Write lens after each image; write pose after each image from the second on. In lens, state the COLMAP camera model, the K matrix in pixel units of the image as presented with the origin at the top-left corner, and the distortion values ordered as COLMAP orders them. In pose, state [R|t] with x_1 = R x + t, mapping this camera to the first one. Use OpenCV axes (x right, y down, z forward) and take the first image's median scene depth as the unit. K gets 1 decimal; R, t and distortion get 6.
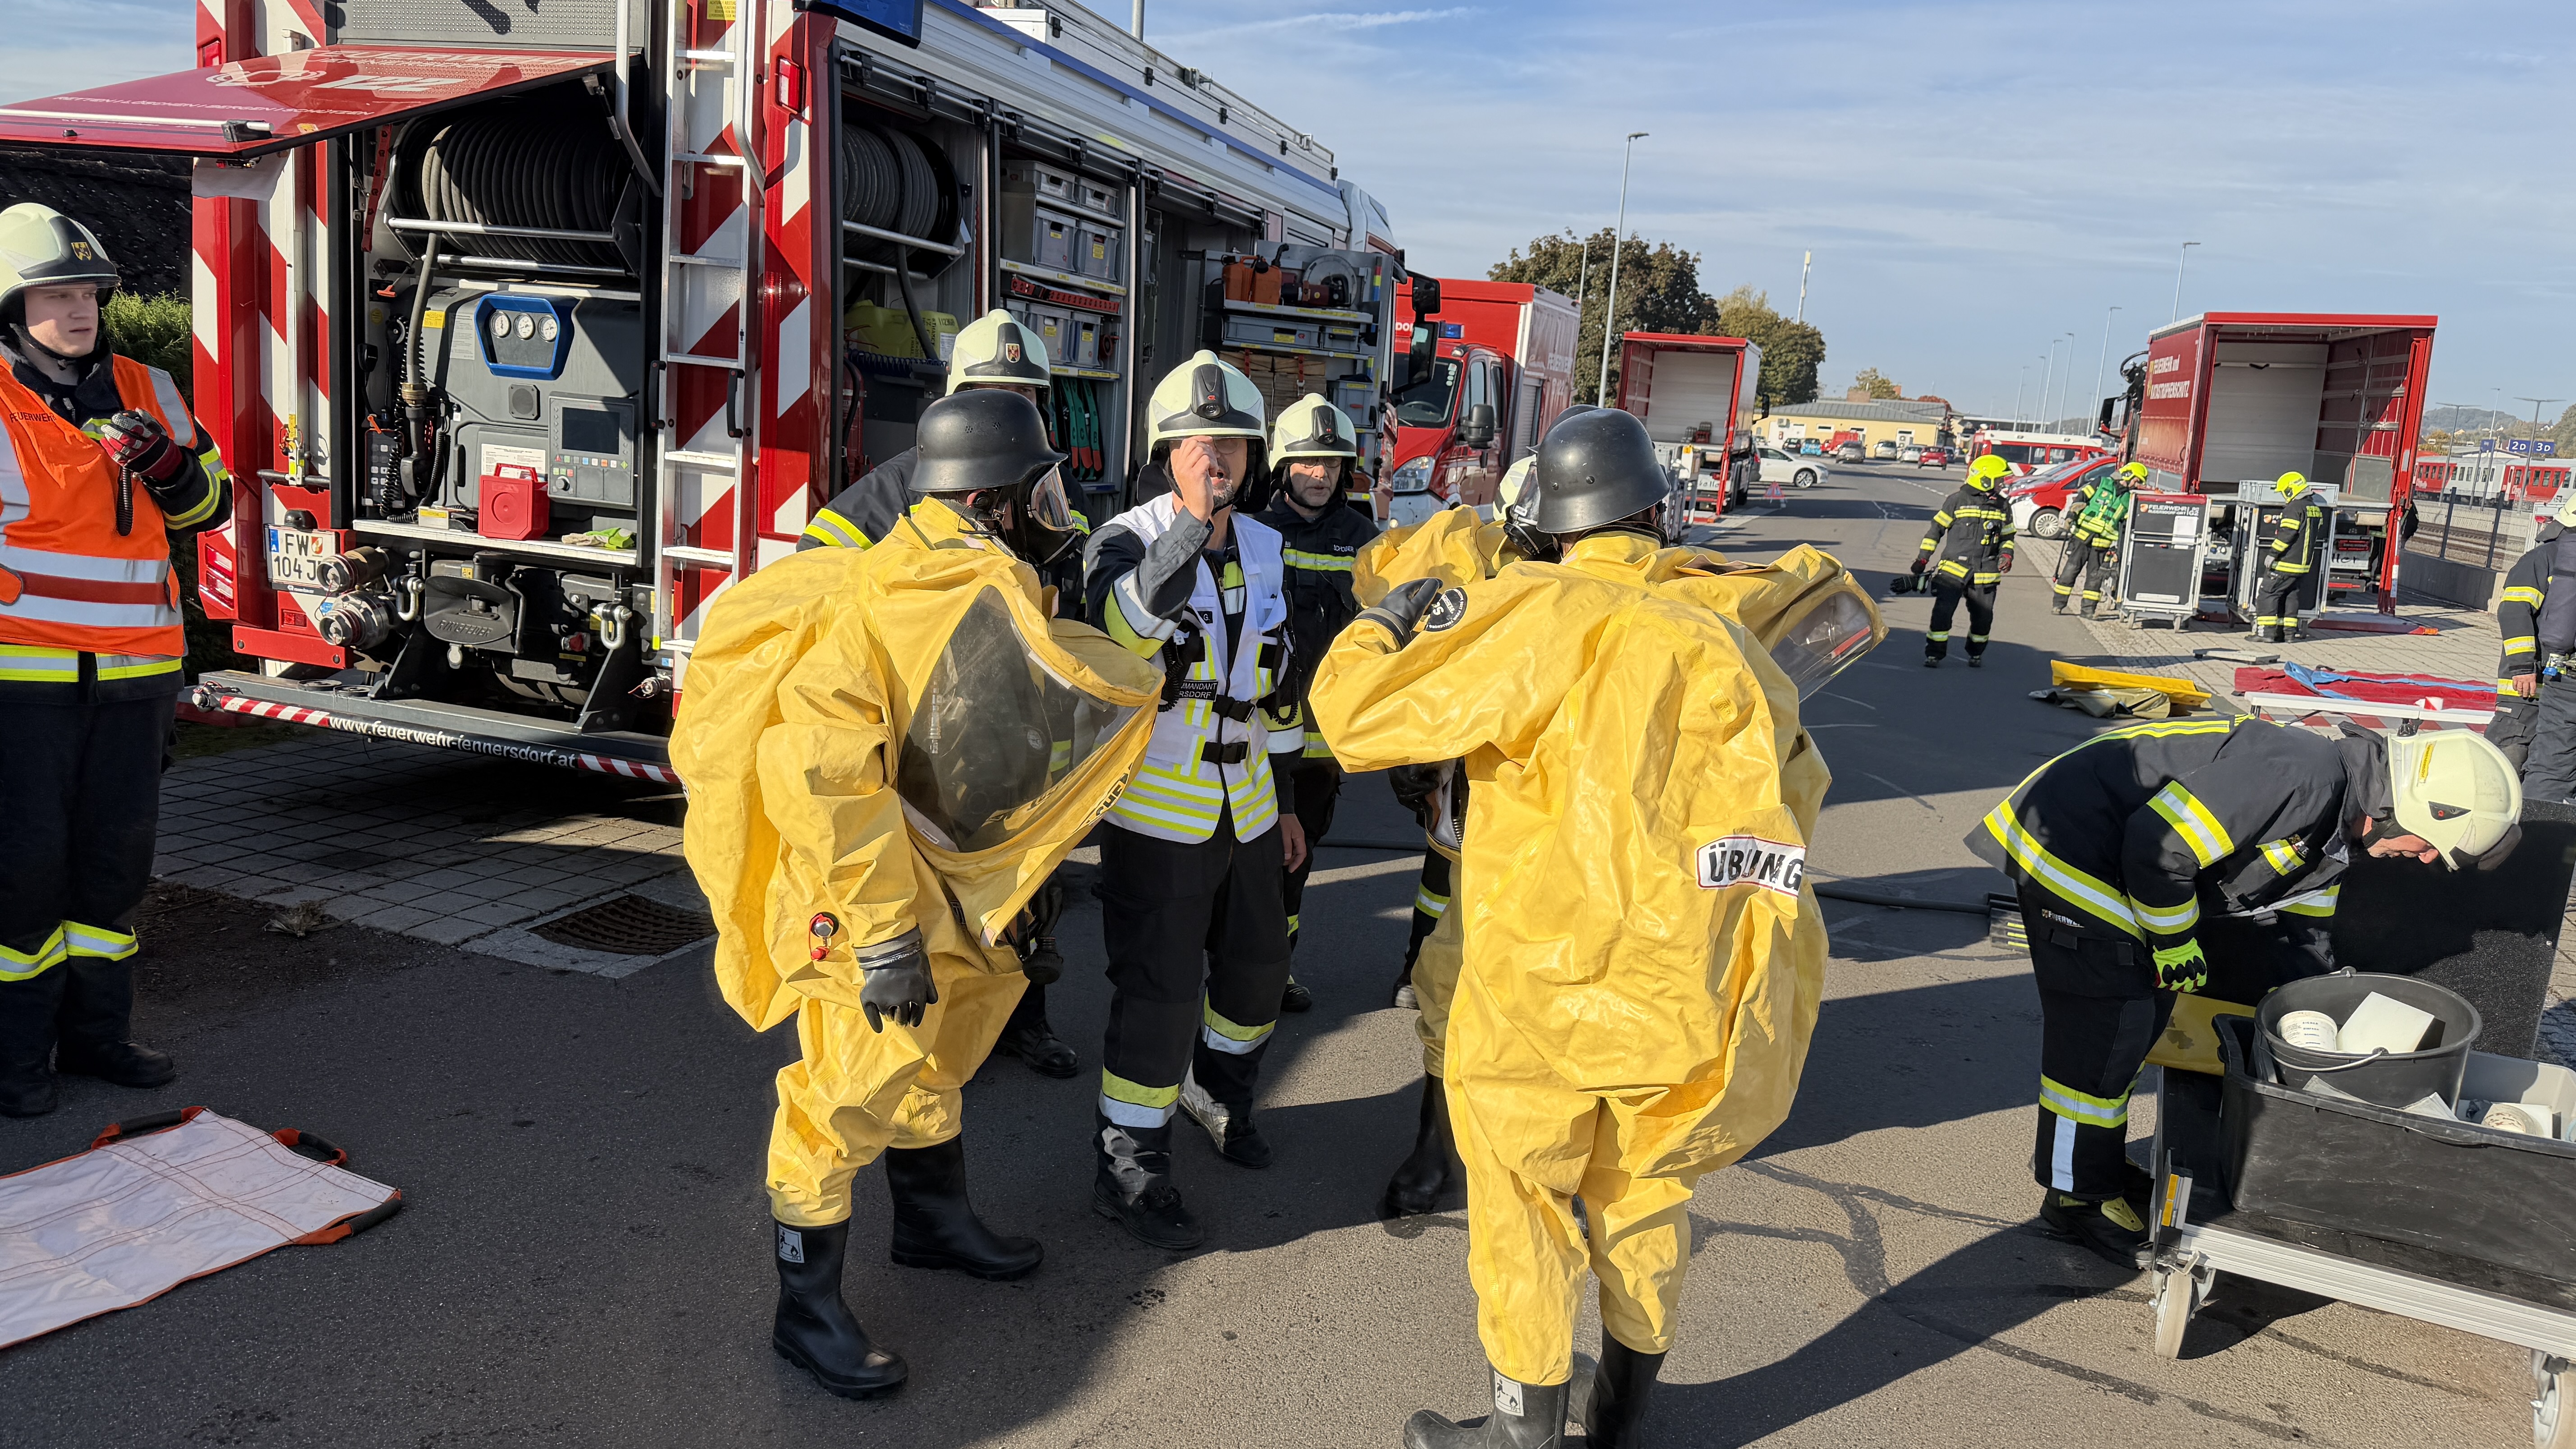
lens RADIAL K [[1796.5, 0, 1281.9], [0, 1796.5, 728.6], [0, 0, 1]] dist [0.175972, -0.335653]
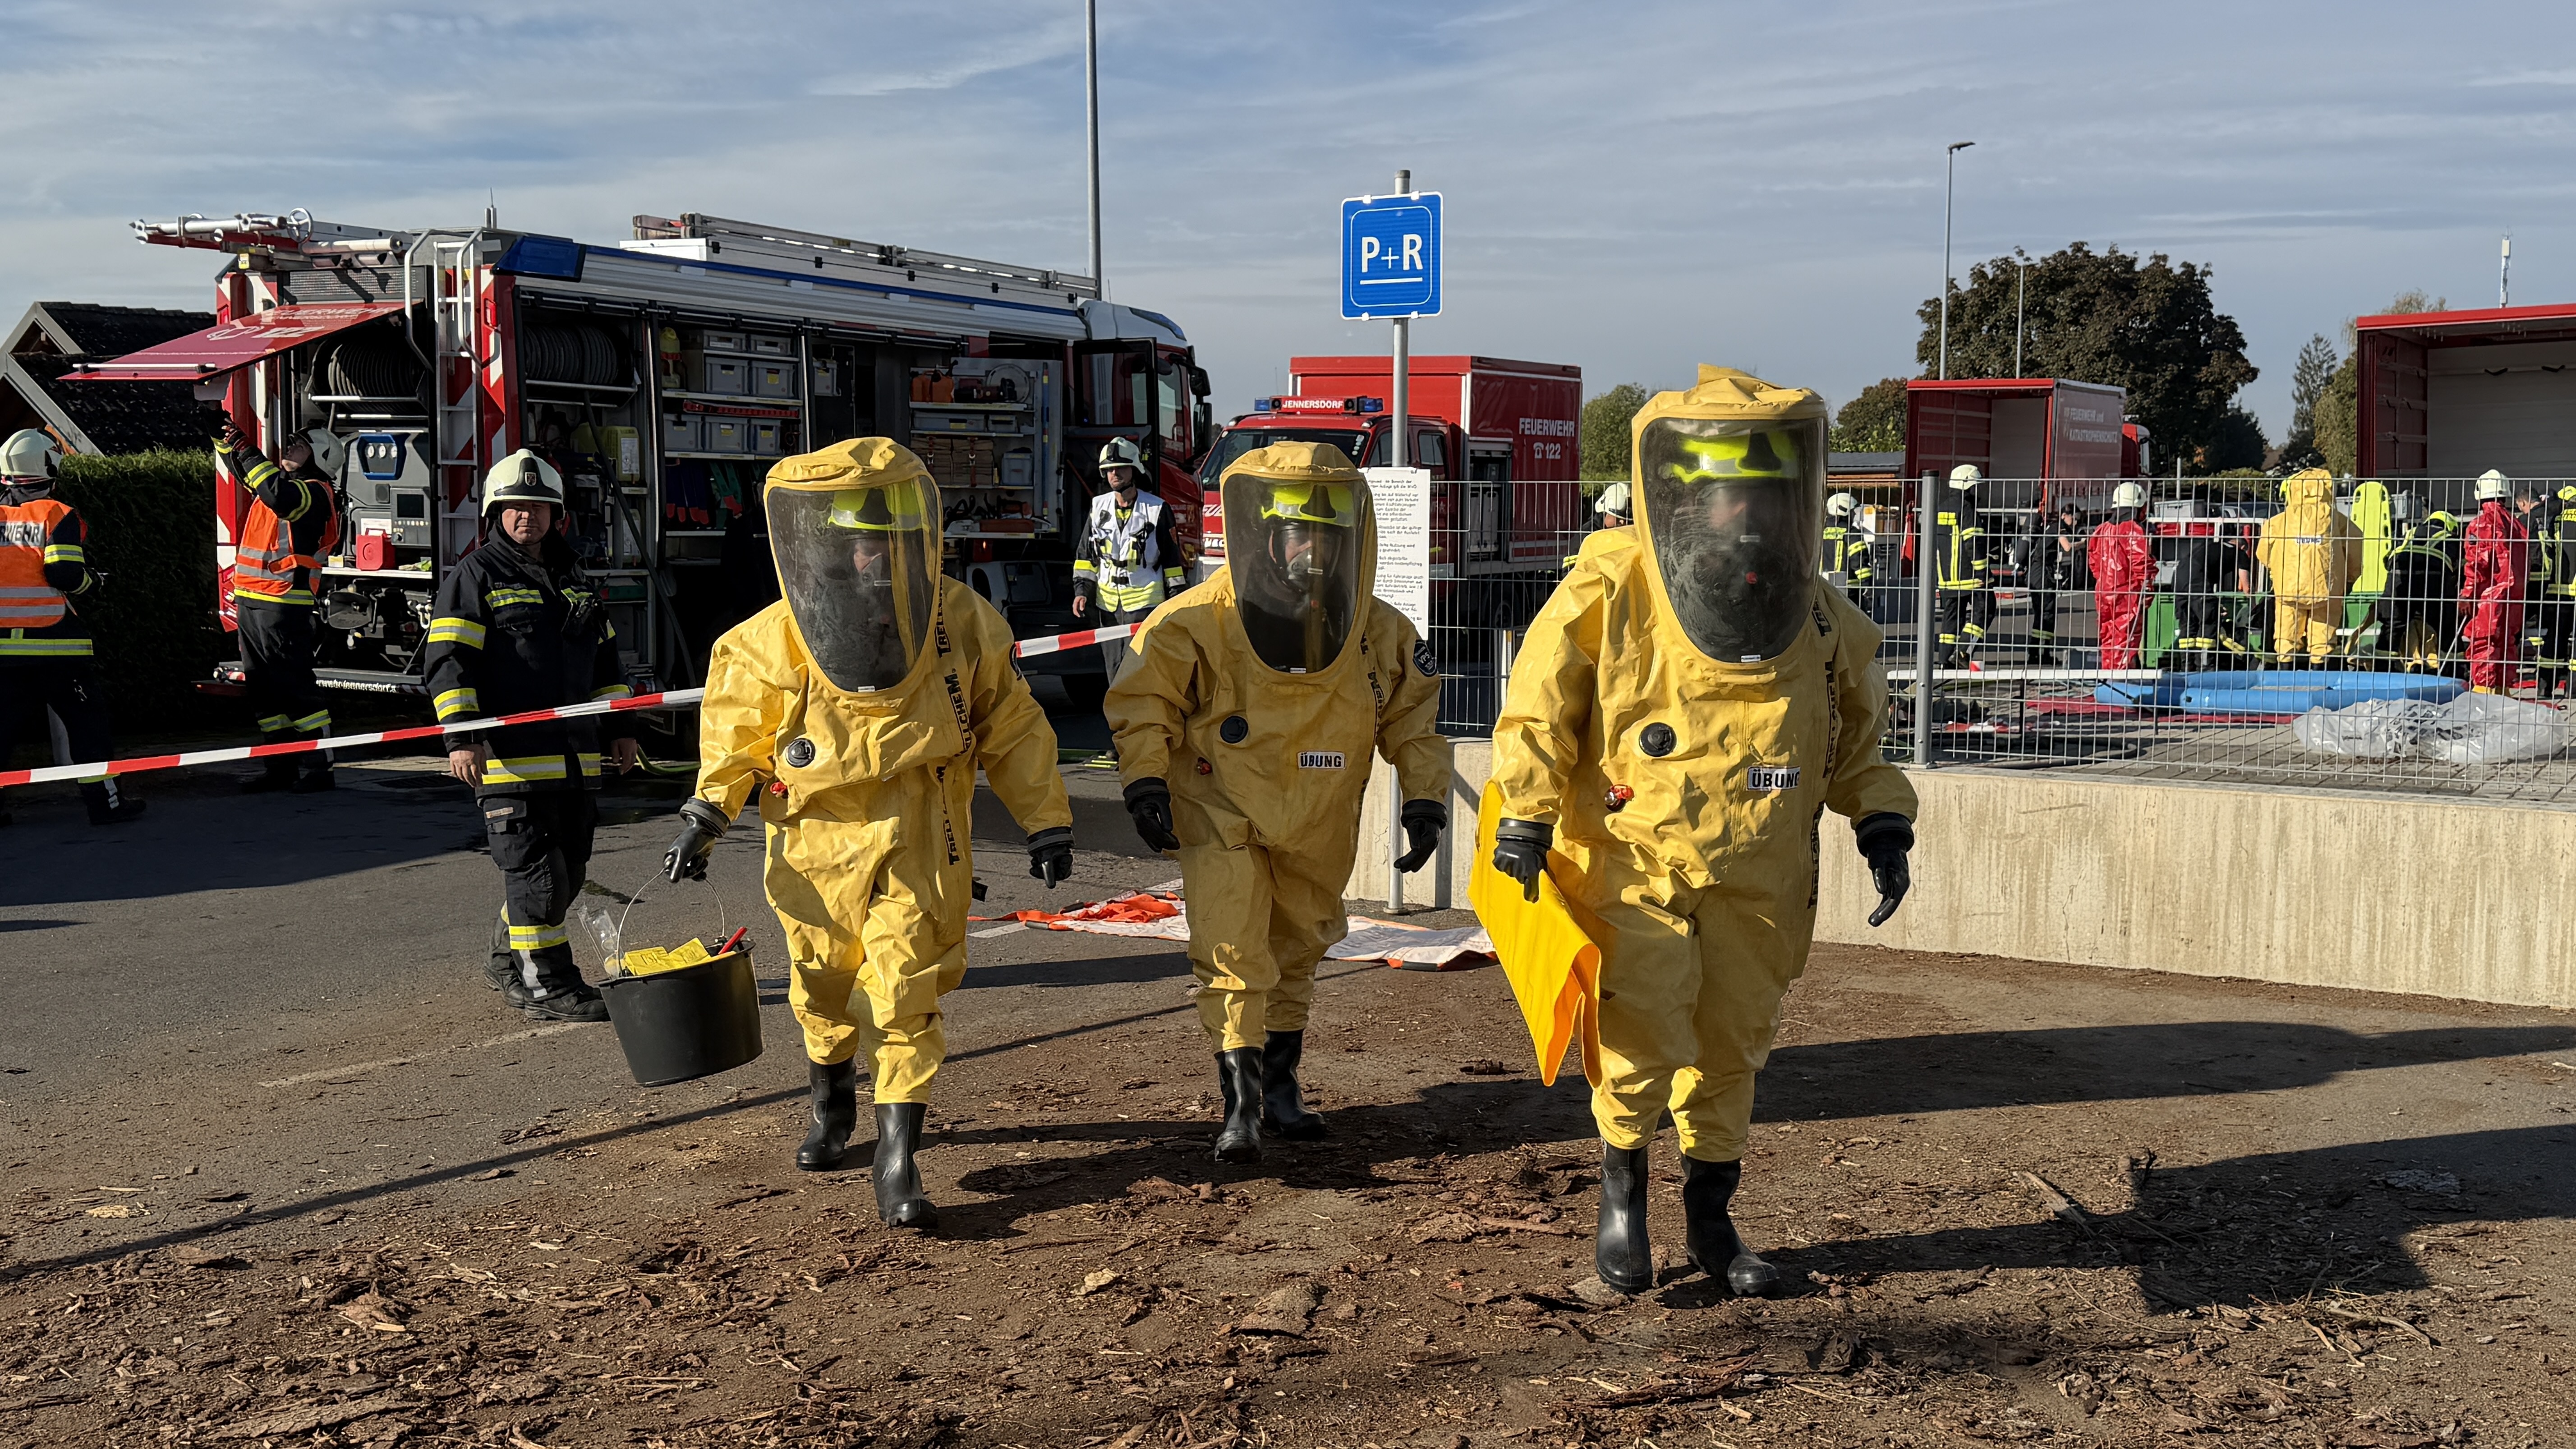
lens RADIAL K [[2509.5, 0, 1315.7], [0, 2509.5, 717.1], [0, 0, 1]] dist [0.224220, -0.532719]
pose [[0.979205, -0.047102, -0.197330, 0.924336], [0.027368, 0.994452, -0.101564, 0.304811], [0.201019, 0.094052, 0.975062, -1.177643]]
